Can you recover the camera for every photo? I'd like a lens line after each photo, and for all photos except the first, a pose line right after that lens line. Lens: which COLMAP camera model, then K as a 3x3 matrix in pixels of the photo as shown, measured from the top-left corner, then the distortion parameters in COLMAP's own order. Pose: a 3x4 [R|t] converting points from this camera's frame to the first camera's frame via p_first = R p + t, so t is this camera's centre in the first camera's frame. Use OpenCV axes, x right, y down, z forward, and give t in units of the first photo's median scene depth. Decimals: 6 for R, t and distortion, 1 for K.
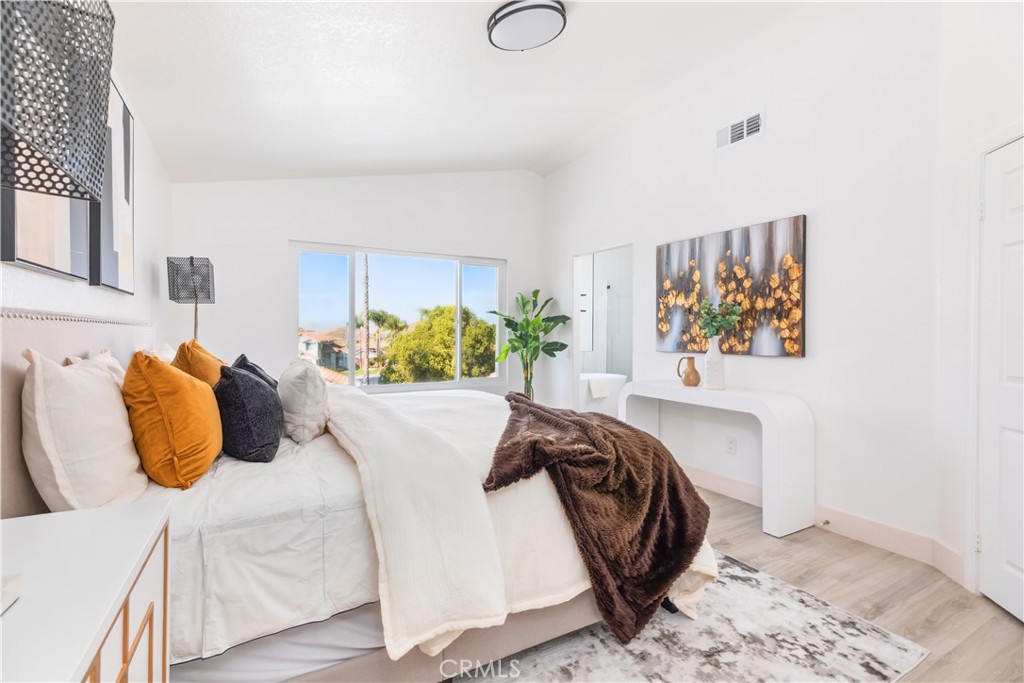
lens RADIAL K [[466.0, 0, 522.7], [0, 466.0, 338.4], [0, 0, 1]] dist [0.004208, 0.001126]
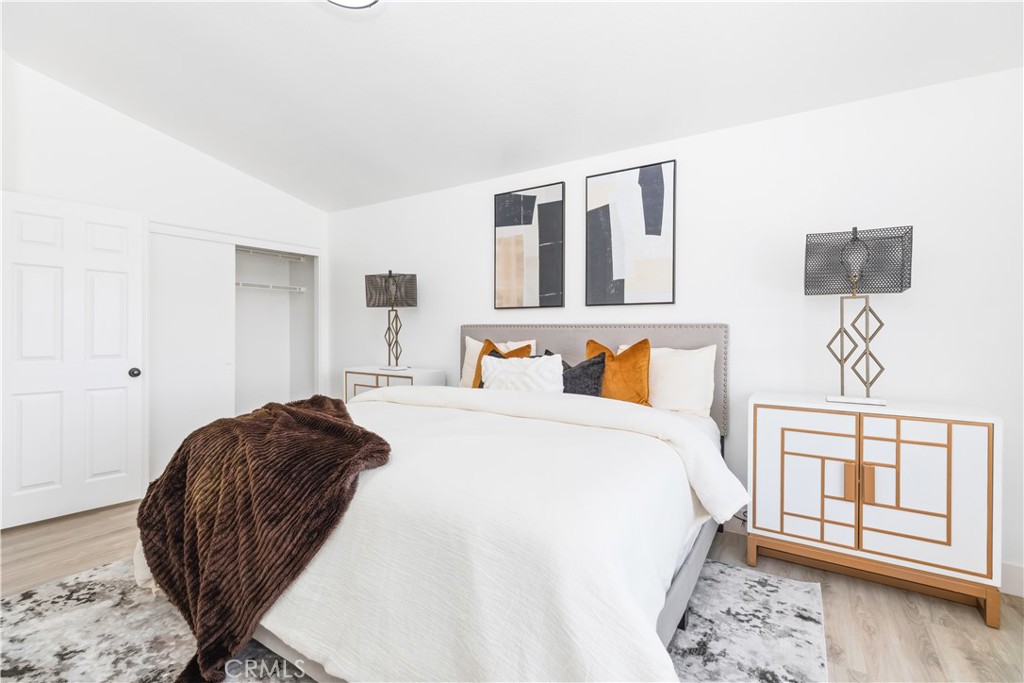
lens RADIAL K [[466.0, 0, 512.2], [0, 466.0, 336.5], [0, 0, 1]] dist [0.004208, 0.001126]
pose [[-0.897026, -0.001675, -0.441974, 0.066451], [-0.014725, 0.999551, 0.026099, -0.021552], [0.441732, 0.029920, -0.896648, 1.340069]]
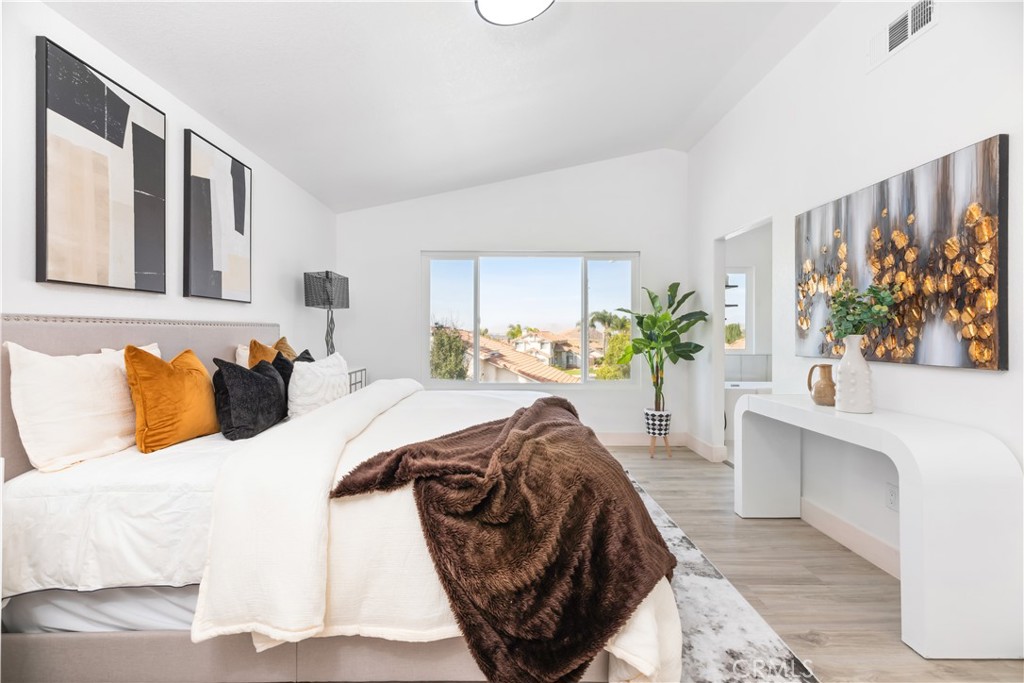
lens RADIAL K [[466.0, 0, 513.0], [0, 466.0, 332.5], [0, 0, 1]] dist [0.004208, 0.001126]
pose [[0.875610, -0.002040, -0.483014, 0.310141], [-0.004482, 0.999914, -0.012348, 0.001617], [0.482998, 0.012977, 0.875525, 0.150764]]
